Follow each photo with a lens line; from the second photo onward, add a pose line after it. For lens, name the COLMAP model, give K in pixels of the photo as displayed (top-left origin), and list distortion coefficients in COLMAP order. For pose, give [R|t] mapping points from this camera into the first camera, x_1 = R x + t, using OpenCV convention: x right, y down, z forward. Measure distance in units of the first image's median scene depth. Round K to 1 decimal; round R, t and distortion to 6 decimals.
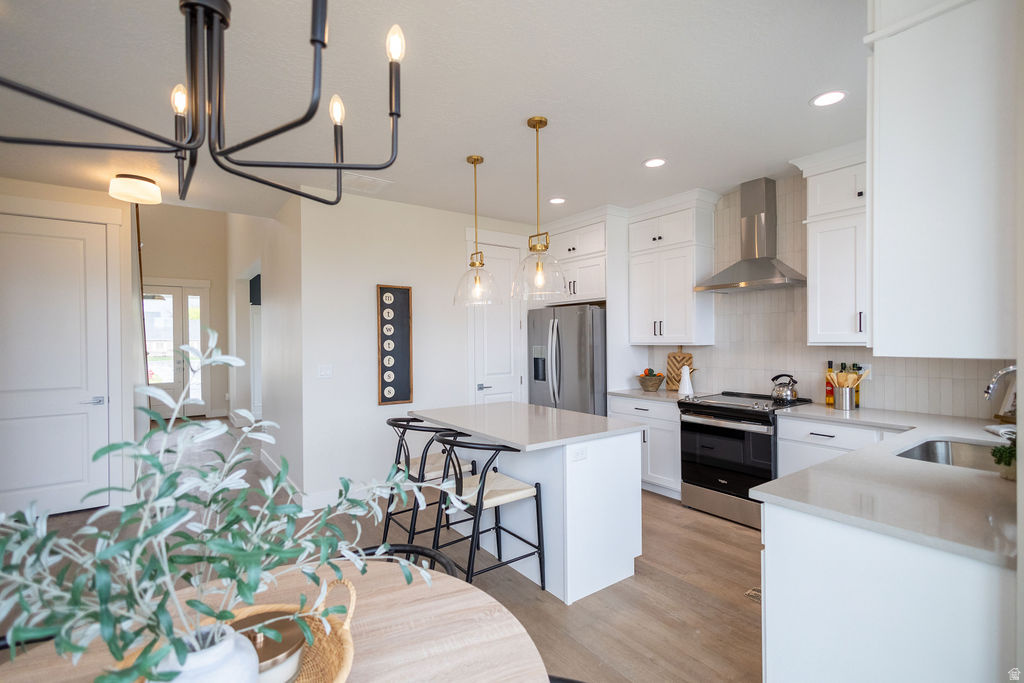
lens RADIAL K [[470.0, 0, 512.2], [0, 470.0, 340.4], [0, 0, 1]] dist [0.011358, -0.000594]
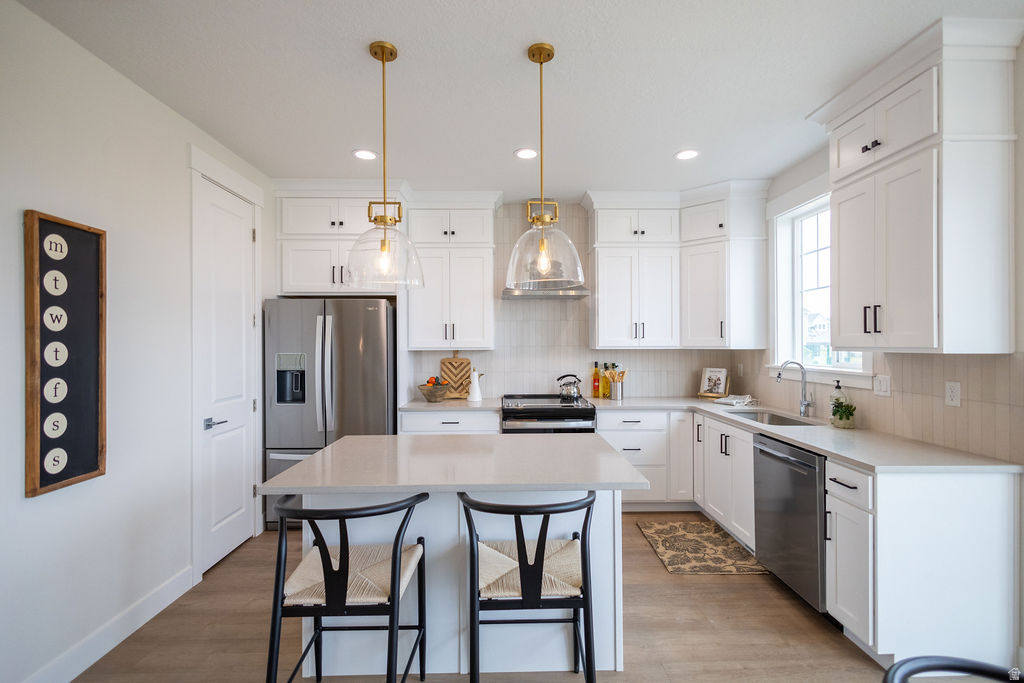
lens RADIAL K [[470.0, 0, 512.2], [0, 470.0, 340.5], [0, 0, 1]] dist [0.011358, -0.000594]
pose [[0.571387, 0.010689, 0.820611, -0.381887], [0.000382, 0.999912, -0.013291, 0.003812], [-0.820681, 0.007908, 0.571332, 0.398053]]
